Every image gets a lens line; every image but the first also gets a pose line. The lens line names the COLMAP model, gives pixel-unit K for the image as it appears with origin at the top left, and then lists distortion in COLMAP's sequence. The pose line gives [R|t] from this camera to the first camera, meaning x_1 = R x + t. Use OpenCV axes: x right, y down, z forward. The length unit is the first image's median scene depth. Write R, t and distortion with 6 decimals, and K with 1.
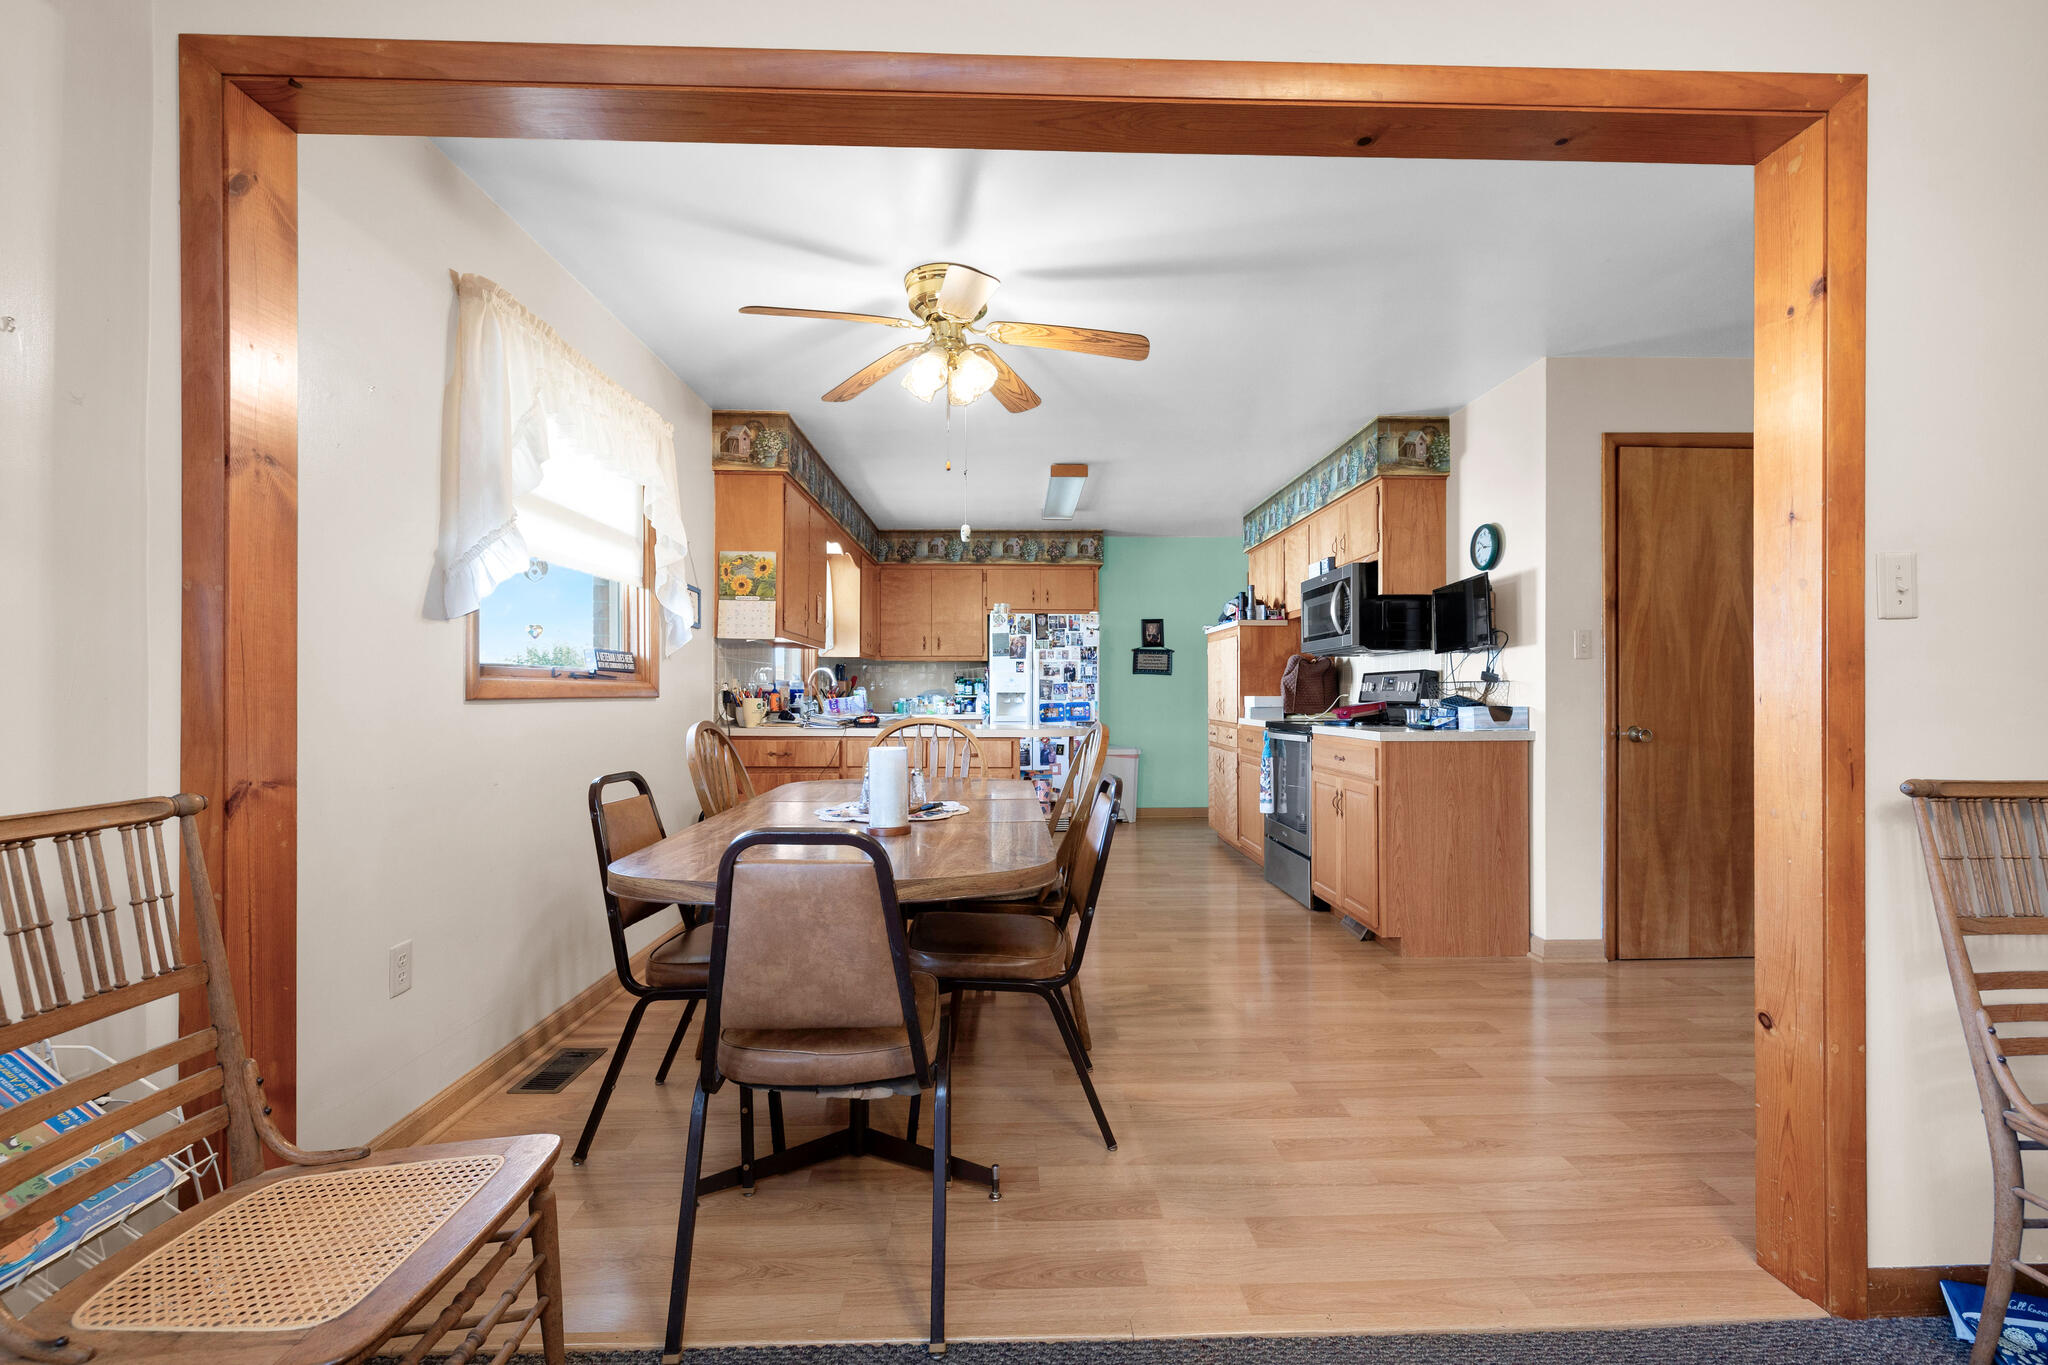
lens RADIAL K [[853.5, 0, 1035.1], [0, 853.5, 689.7], [0, 0, 1]] dist [-0.001722, -0.000126]
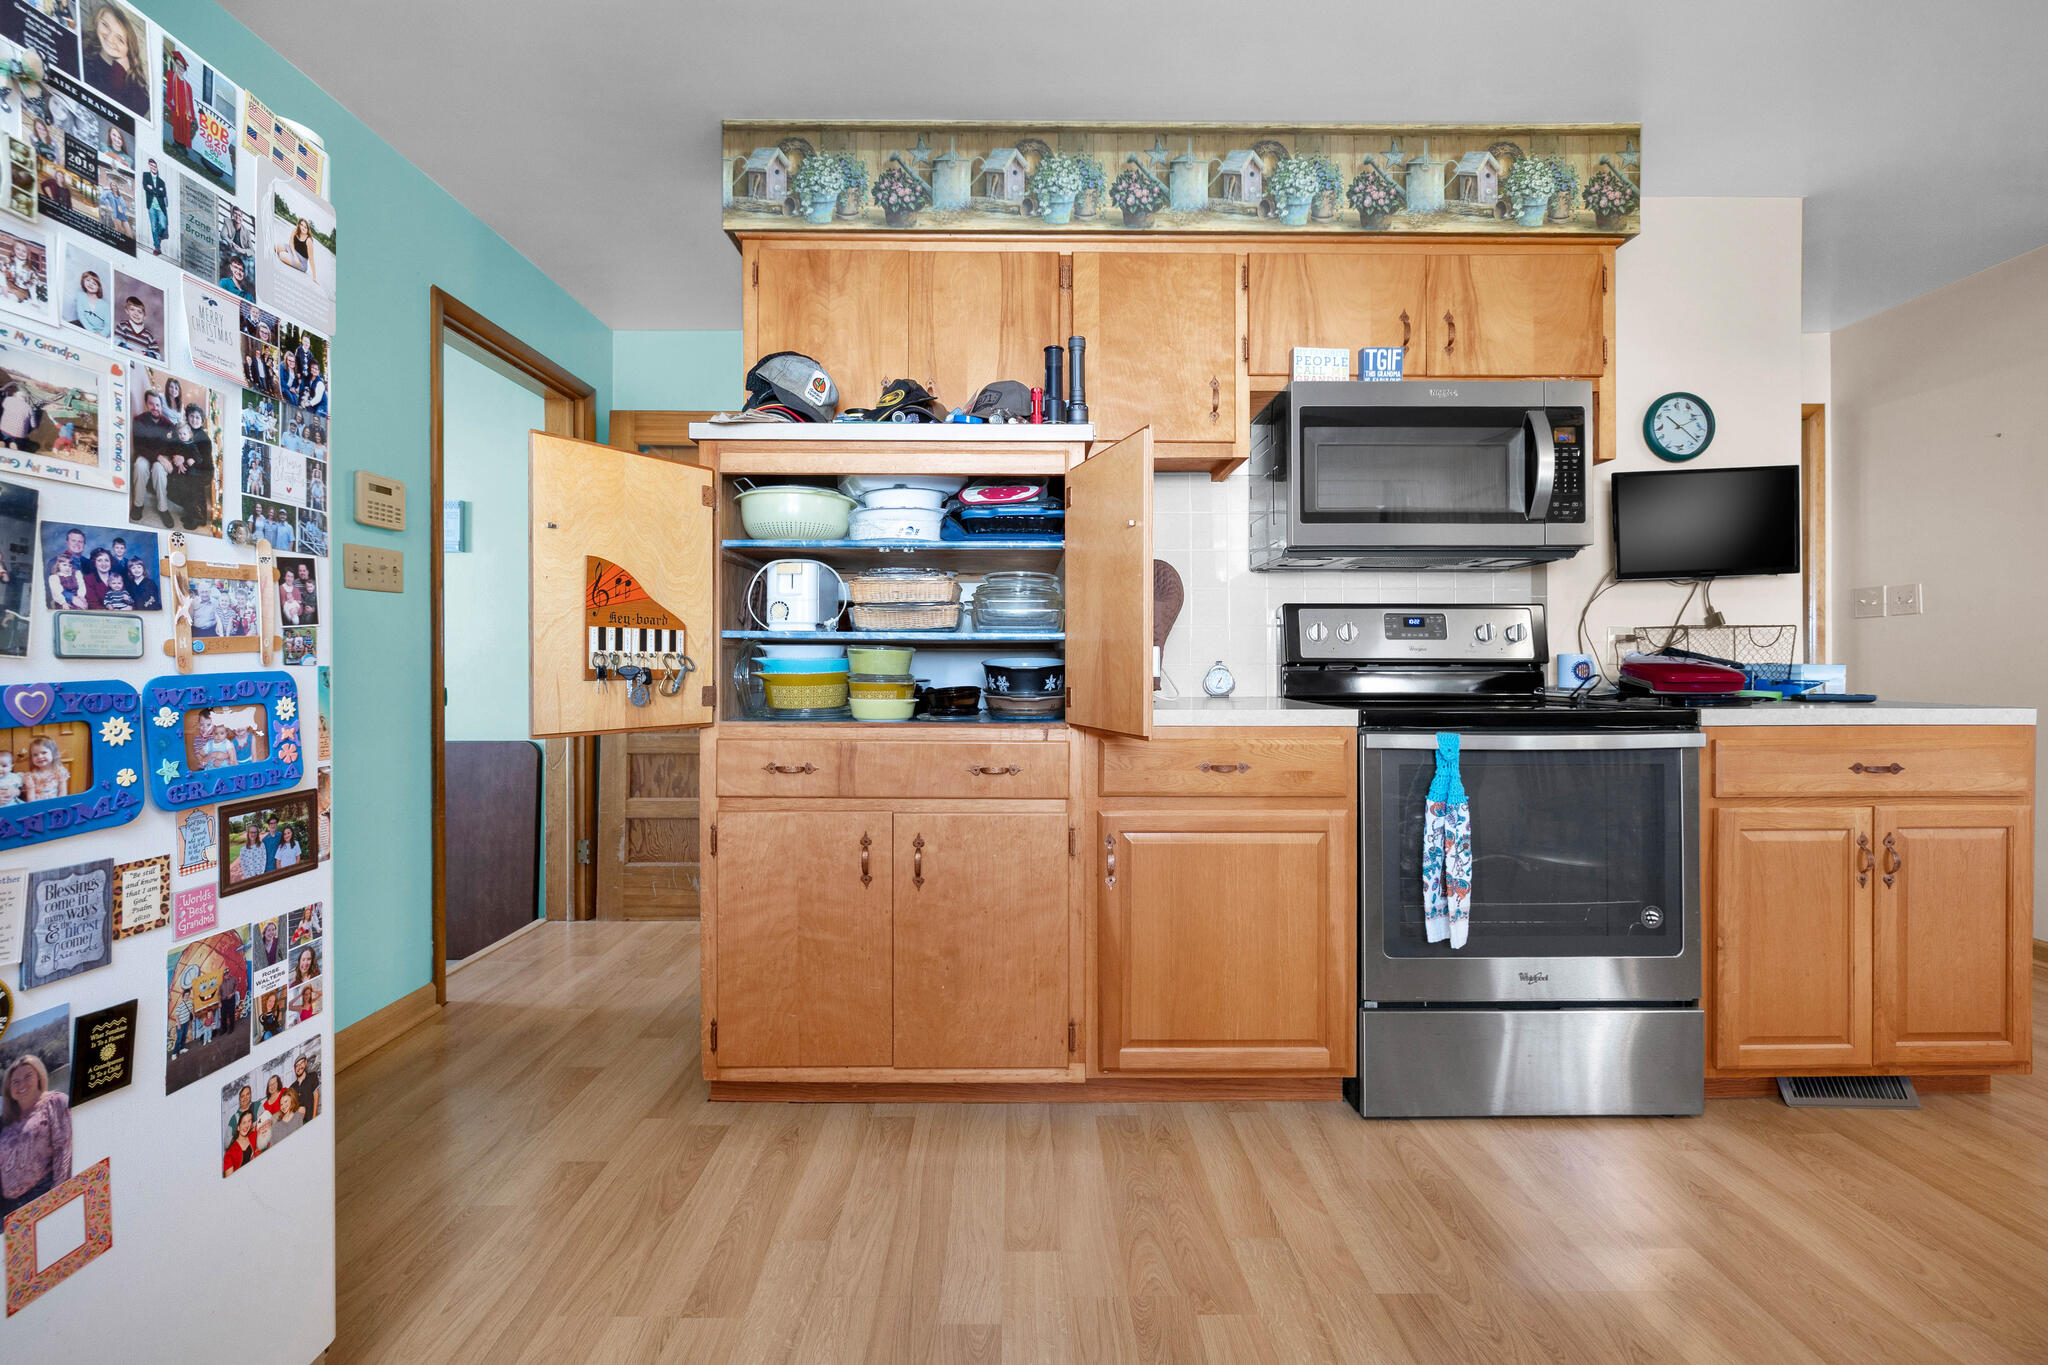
lens RADIAL K [[853.5, 0, 1021.1], [0, 853.5, 664.4], [0, 0, 1]] dist [-0.001722, -0.000126]
pose [[0.027251, -0.001328, 0.999628, -0.092649], [-0.004553, 0.999989, 0.001453, 0.012247], [-0.999618, -0.004591, 0.027244, 0.864207]]
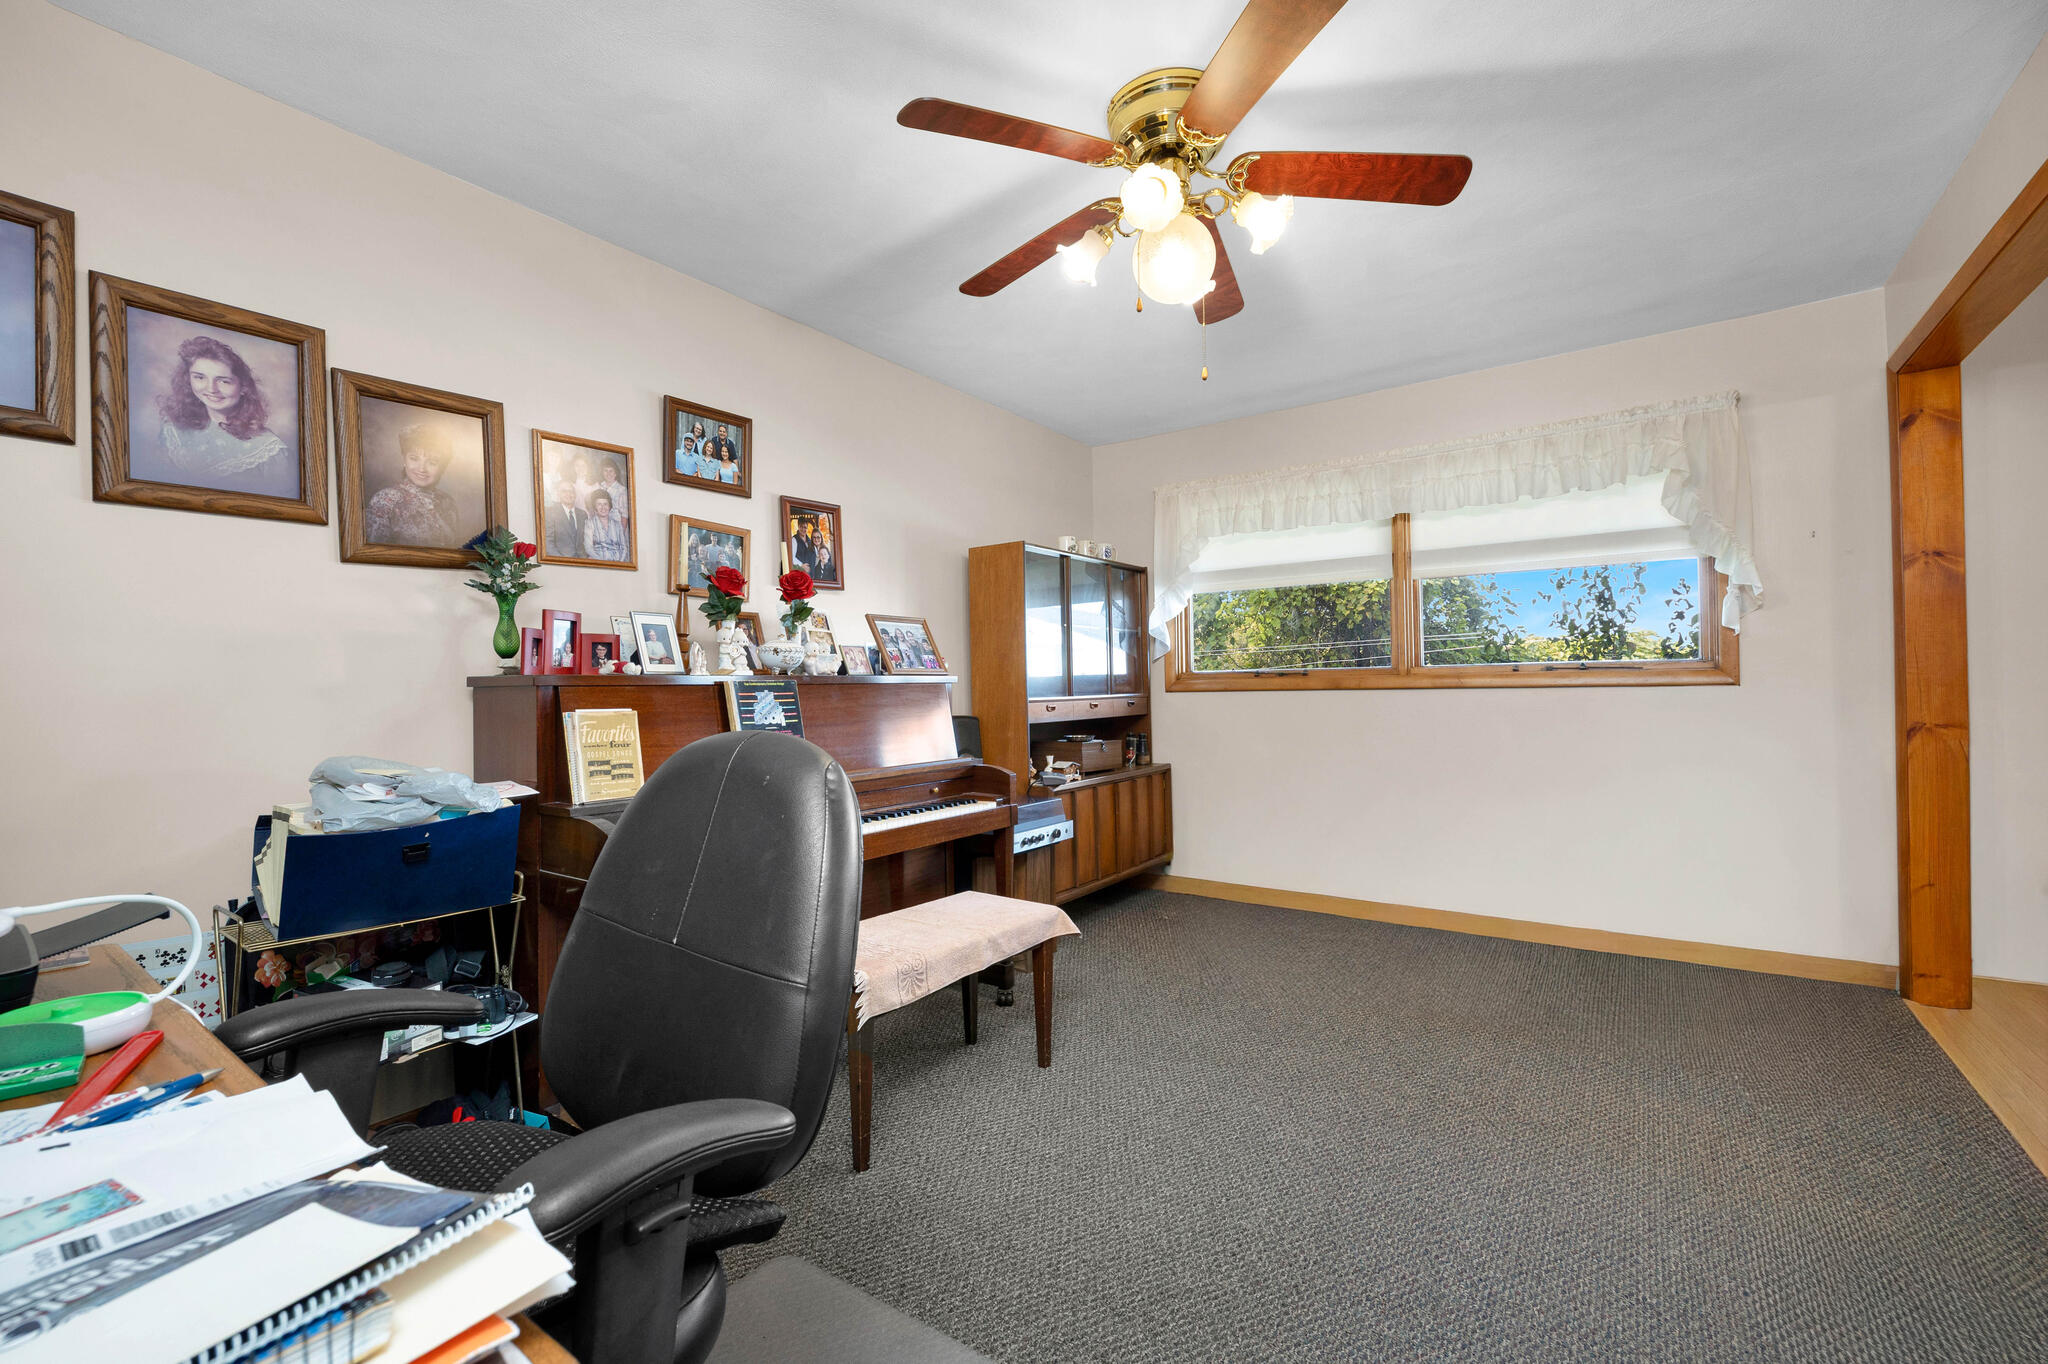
lens RADIAL K [[853.5, 0, 1026.9], [0, 853.5, 696.8], [0, 0, 1]] dist [-0.001722, -0.000126]
pose [[-0.604041, -0.001792, -0.796951, 0.409688], [0.005732, 0.999962, -0.006592, 0.010806], [0.796932, -0.008550, -0.604008, 0.118172]]
